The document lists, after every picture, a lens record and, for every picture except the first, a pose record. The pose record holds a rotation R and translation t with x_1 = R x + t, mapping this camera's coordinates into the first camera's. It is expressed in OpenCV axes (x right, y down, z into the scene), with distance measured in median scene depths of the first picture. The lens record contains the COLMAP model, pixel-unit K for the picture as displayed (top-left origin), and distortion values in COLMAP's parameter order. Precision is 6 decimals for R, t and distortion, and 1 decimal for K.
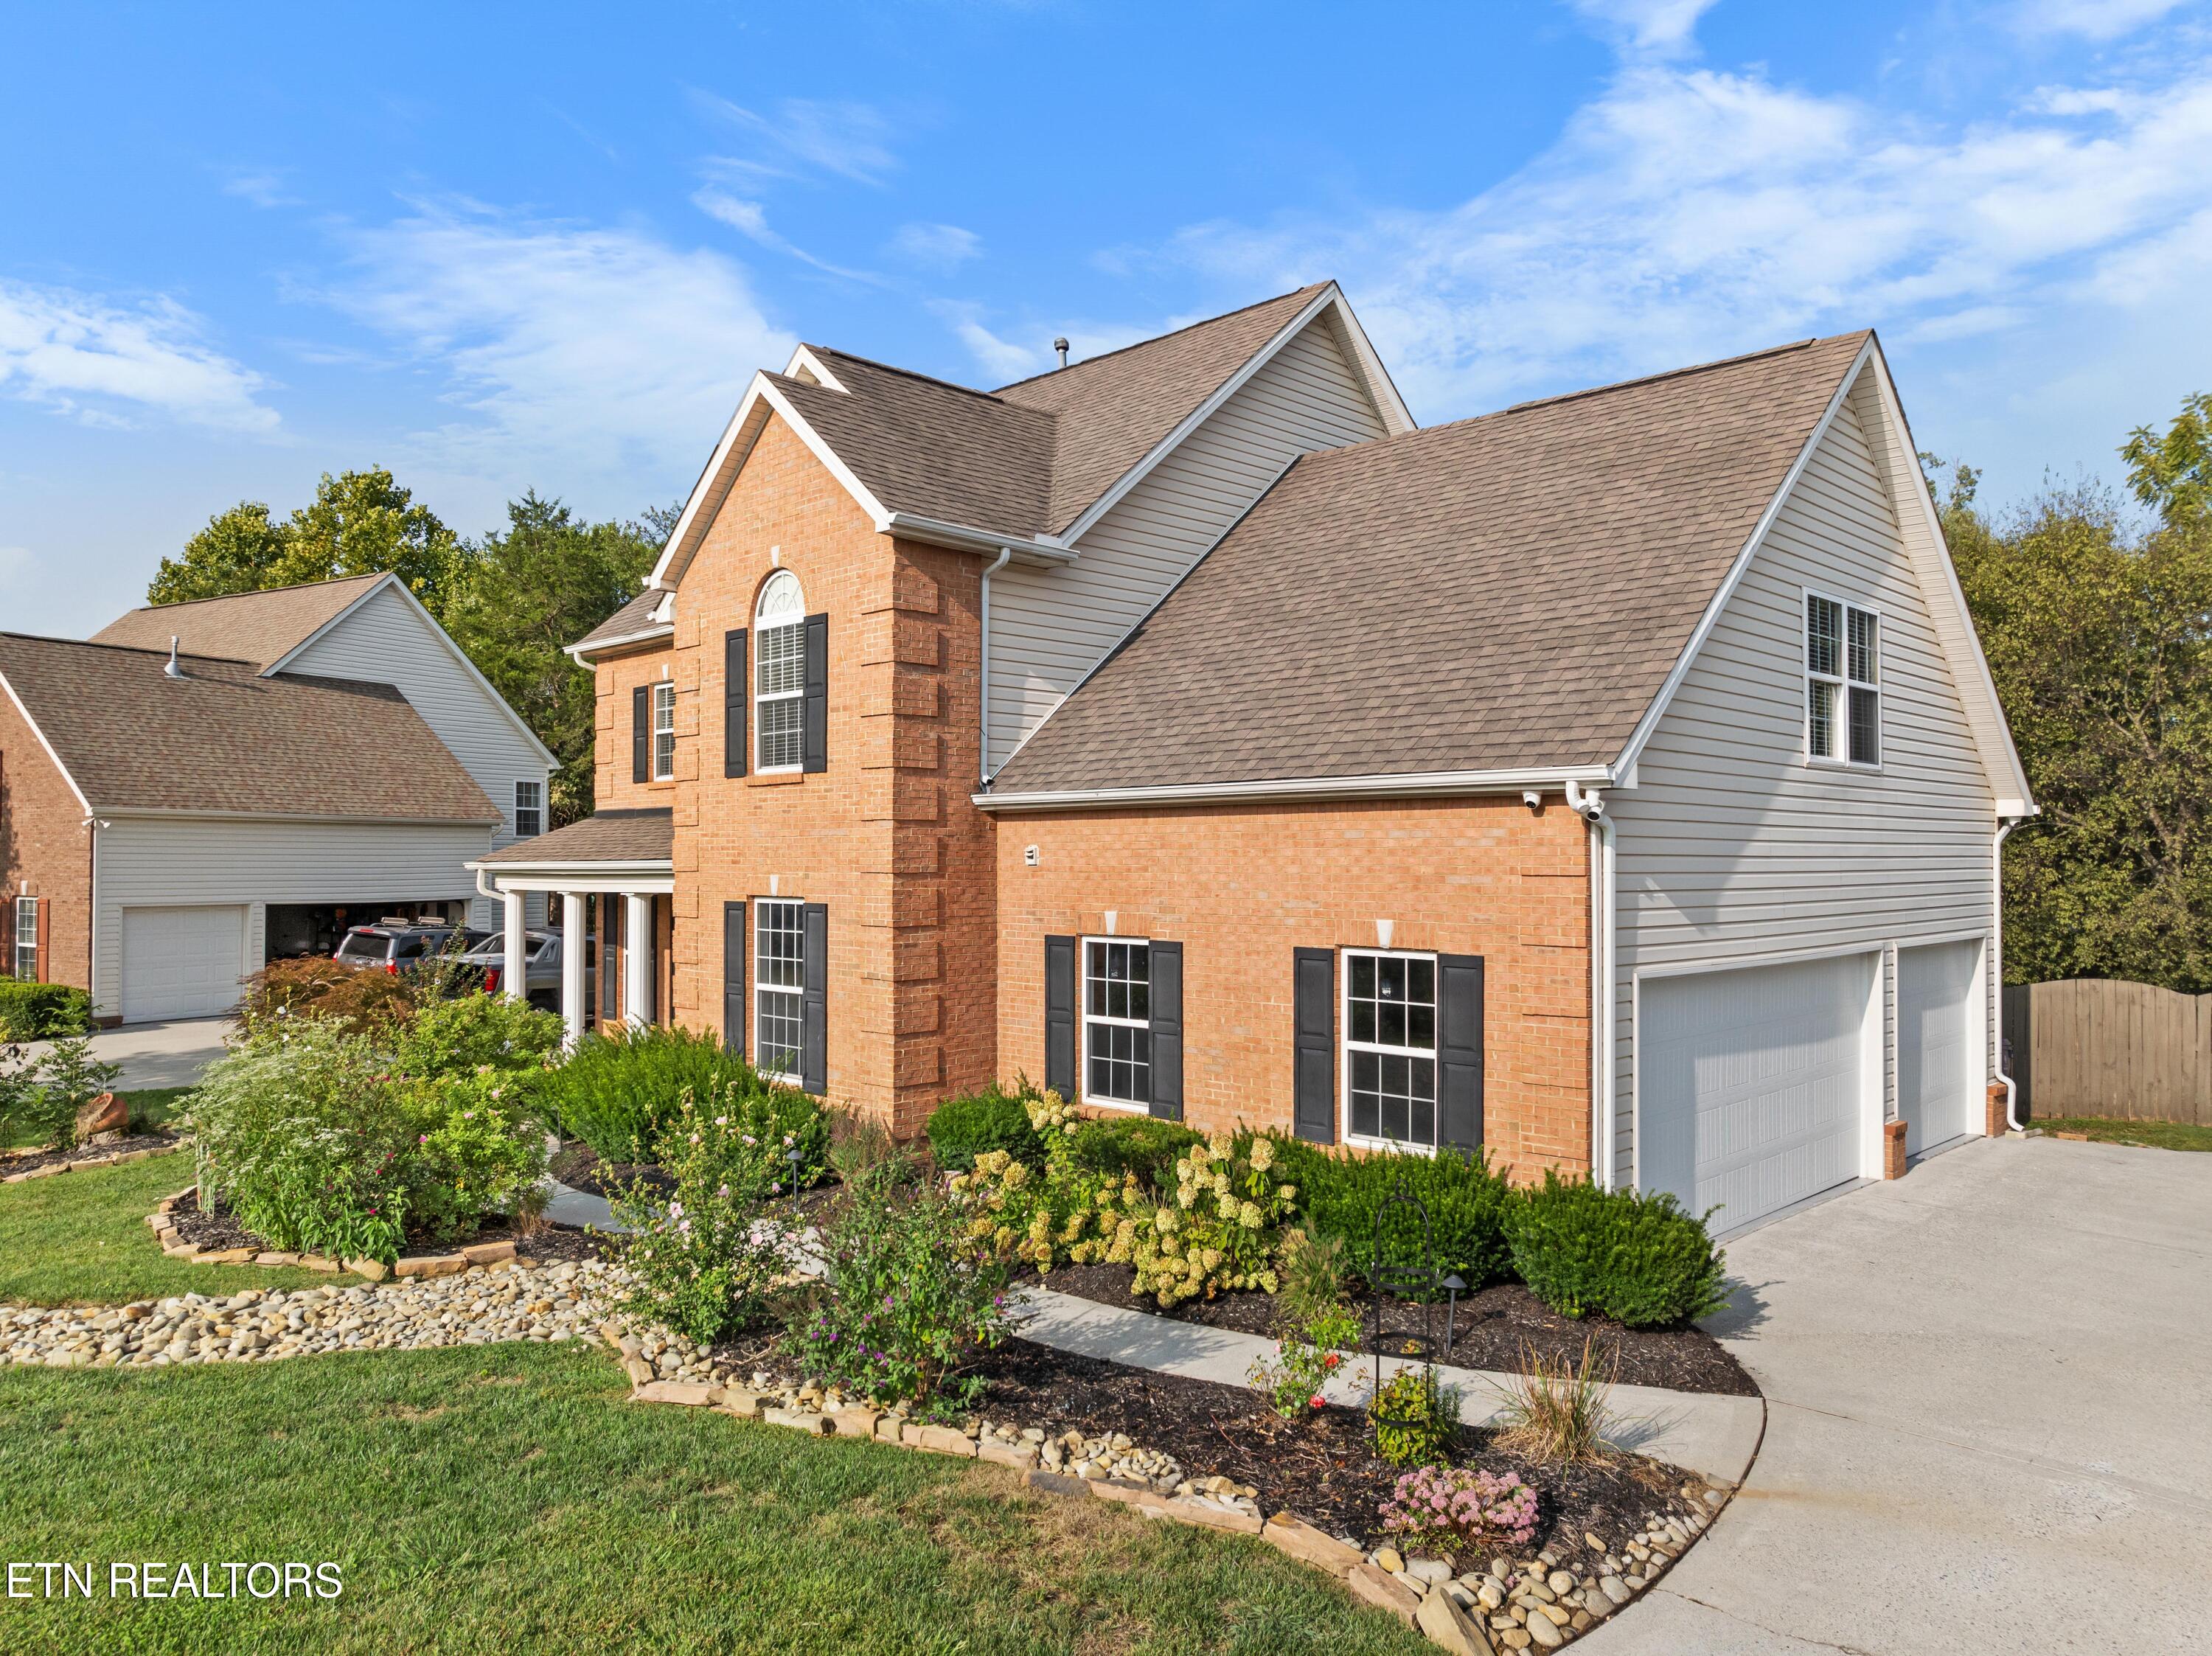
lens RADIAL K [[1564.9, 0, 1105.9], [0, 1564.9, 823.1], [0, 0, 1]] dist [-0.025534, -0.033761]
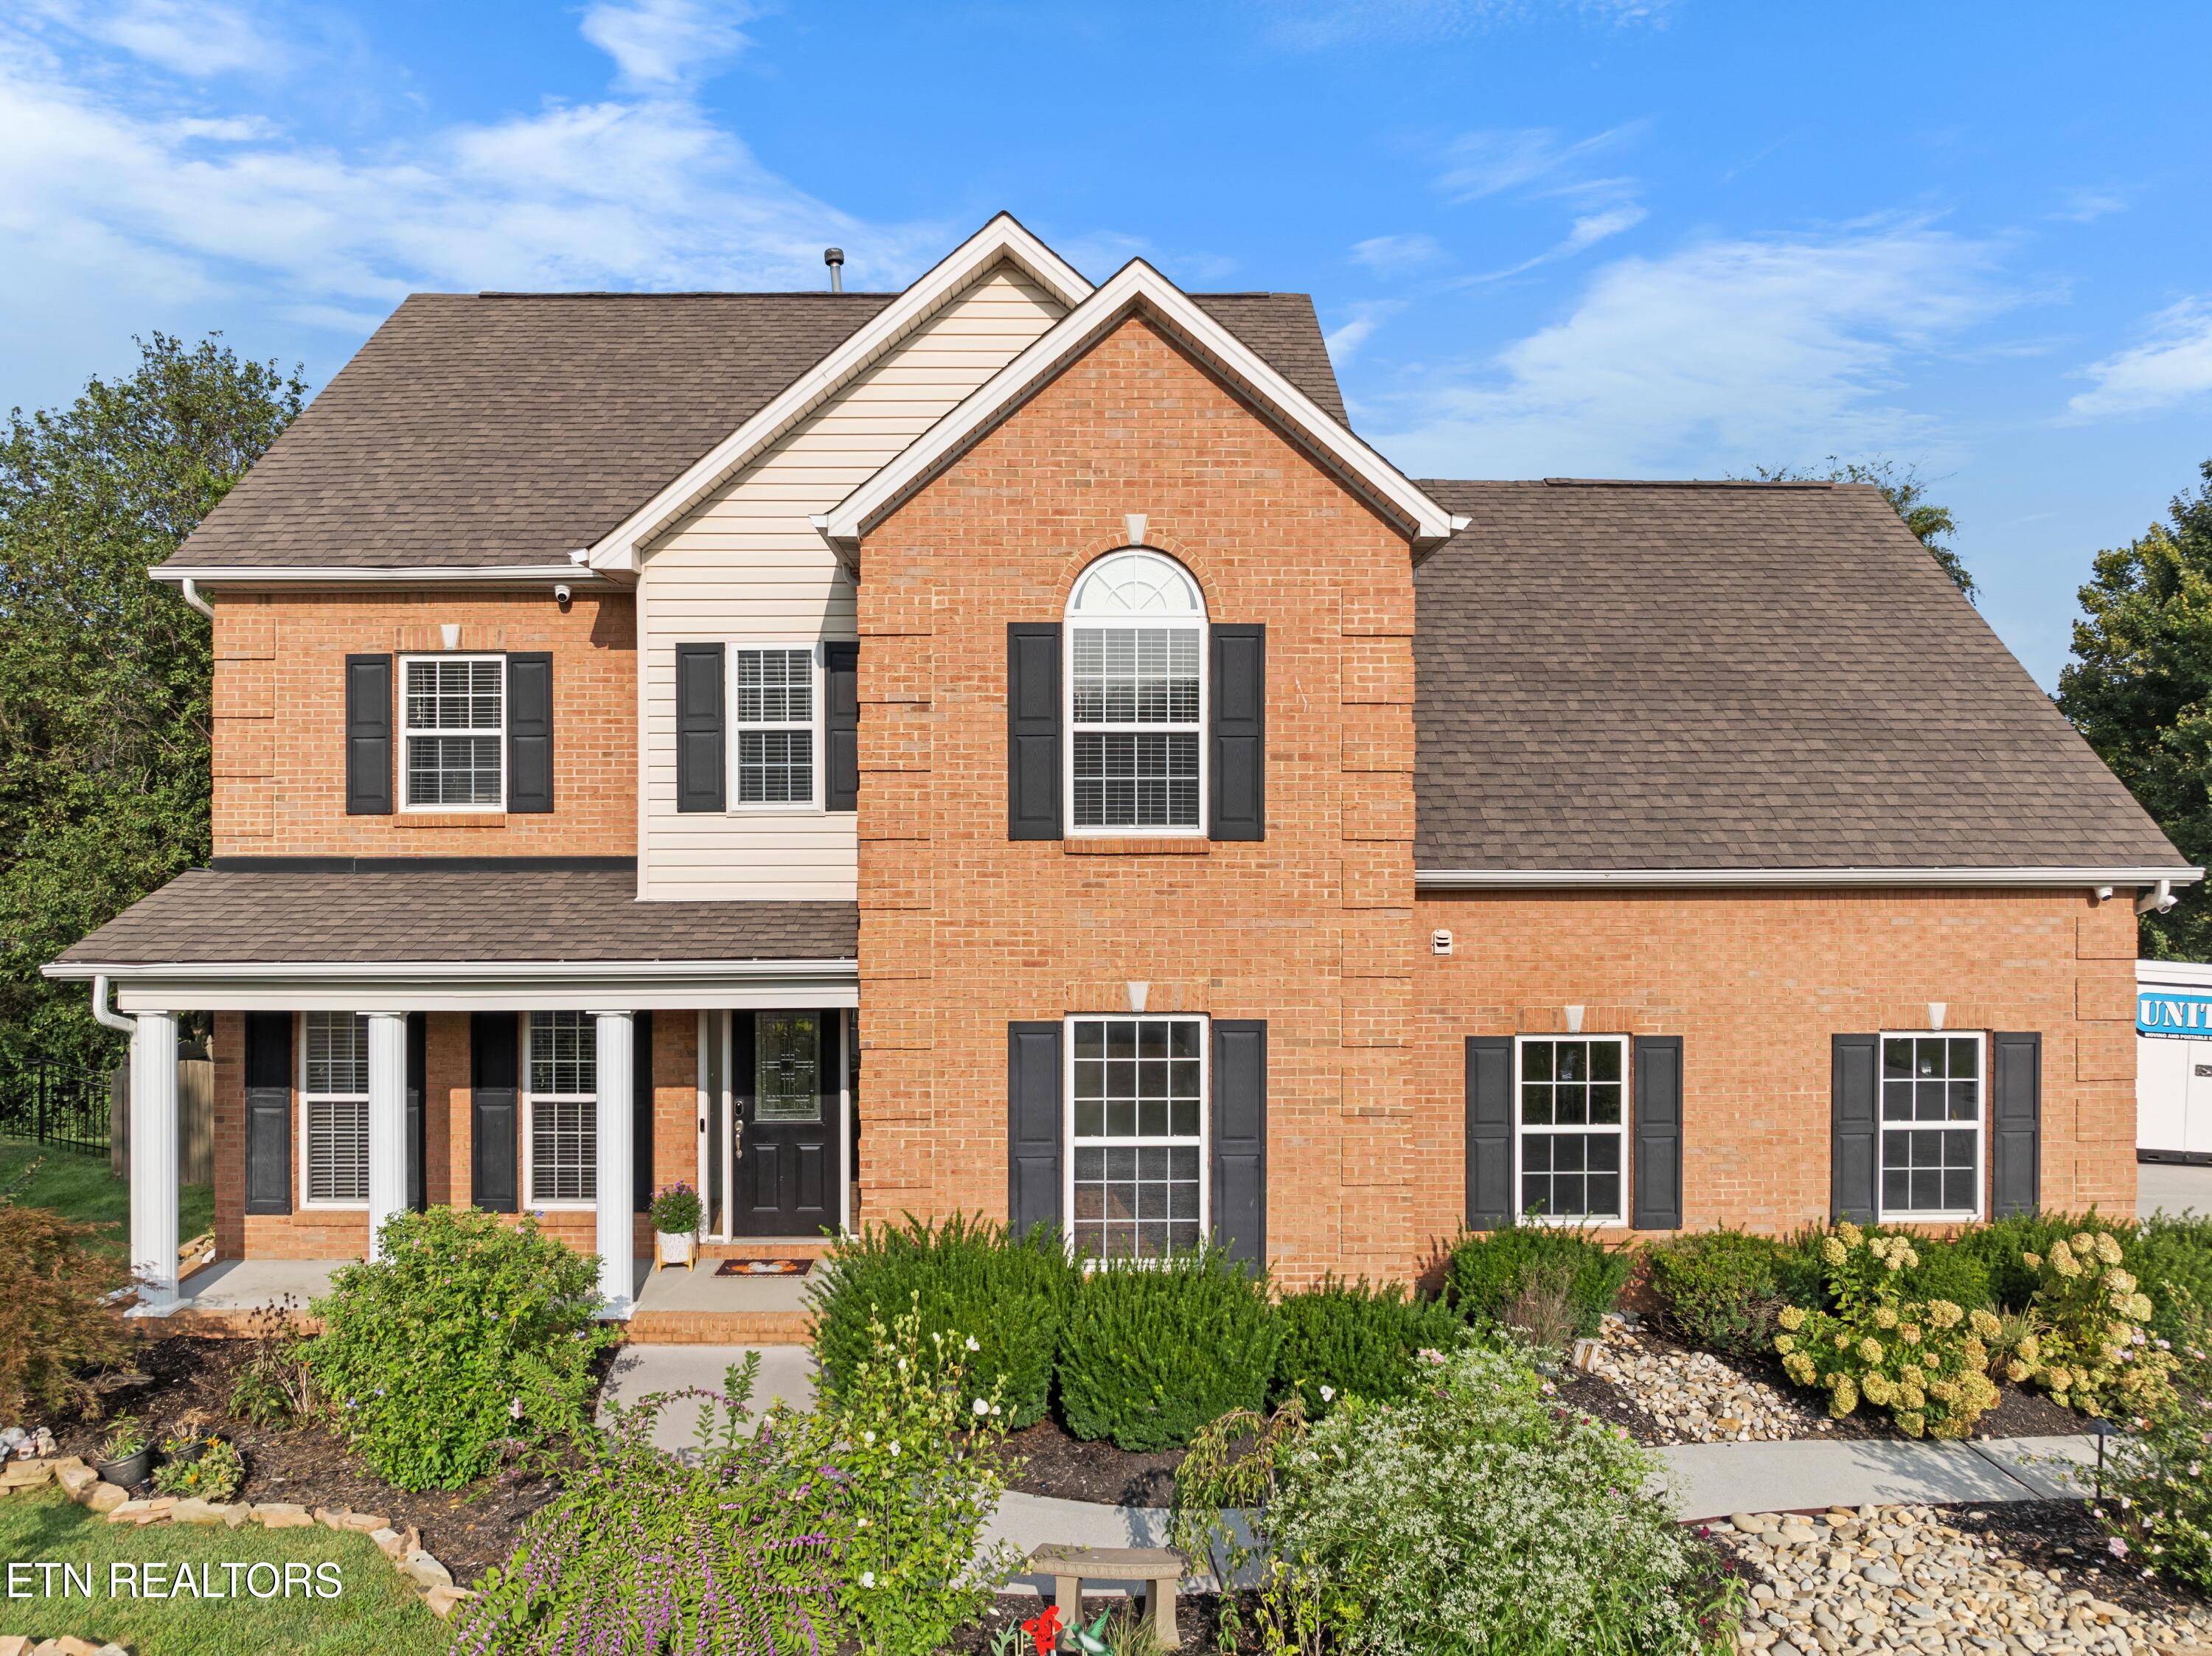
lens RADIAL K [[1571.0, 0, 1108.0], [0, 1571.0, 822.9], [0, 0, 1]] dist [-0.036460, -0.006774]
pose [[0.692137, 0.006702, 0.721735, -0.787525], [-0.017081, 0.999829, 0.007097, -0.046699], [-0.721564, -0.017240, 0.692133, 0.559198]]
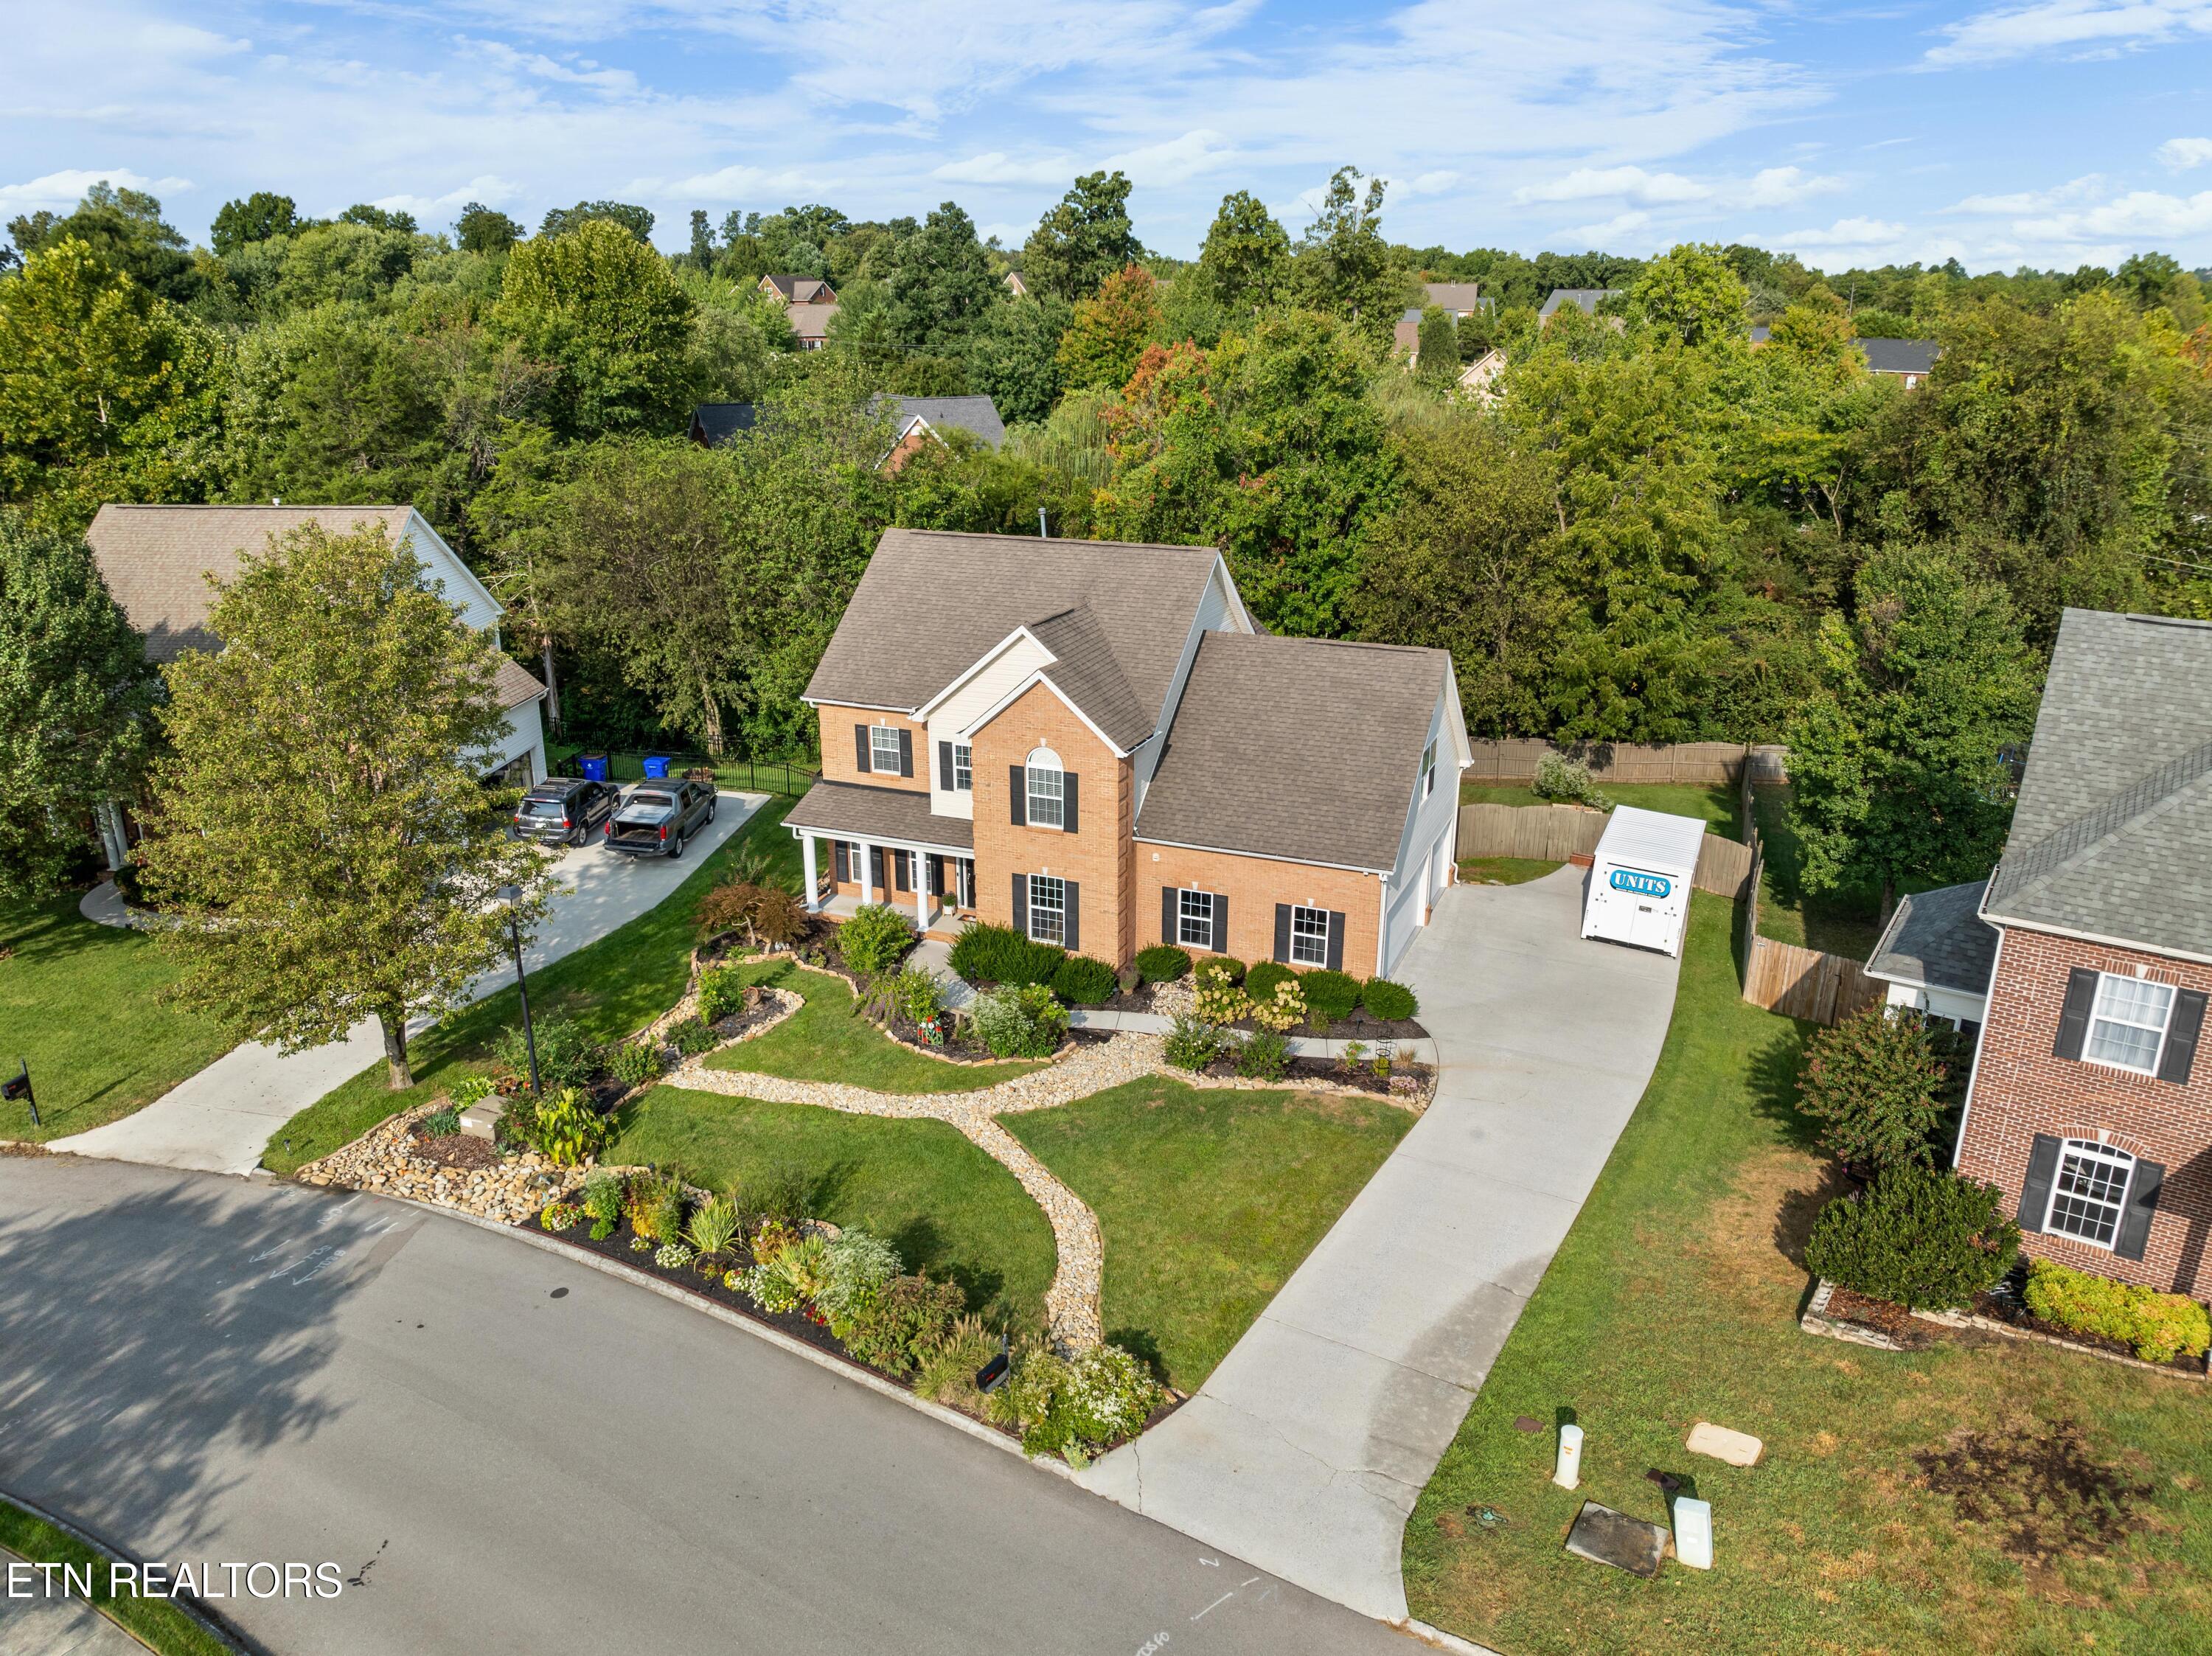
lens RADIAL K [[1565.1, 0, 1104.3], [0, 1565.1, 833.9], [0, 0, 1]] dist [-0.039924, -0.000405]
pose [[0.925569, -0.120871, 0.358764, -1.083760], [-0.009631, 0.939837, 0.341487, -0.928867], [-0.378456, -0.319525, 0.868721, -1.261327]]
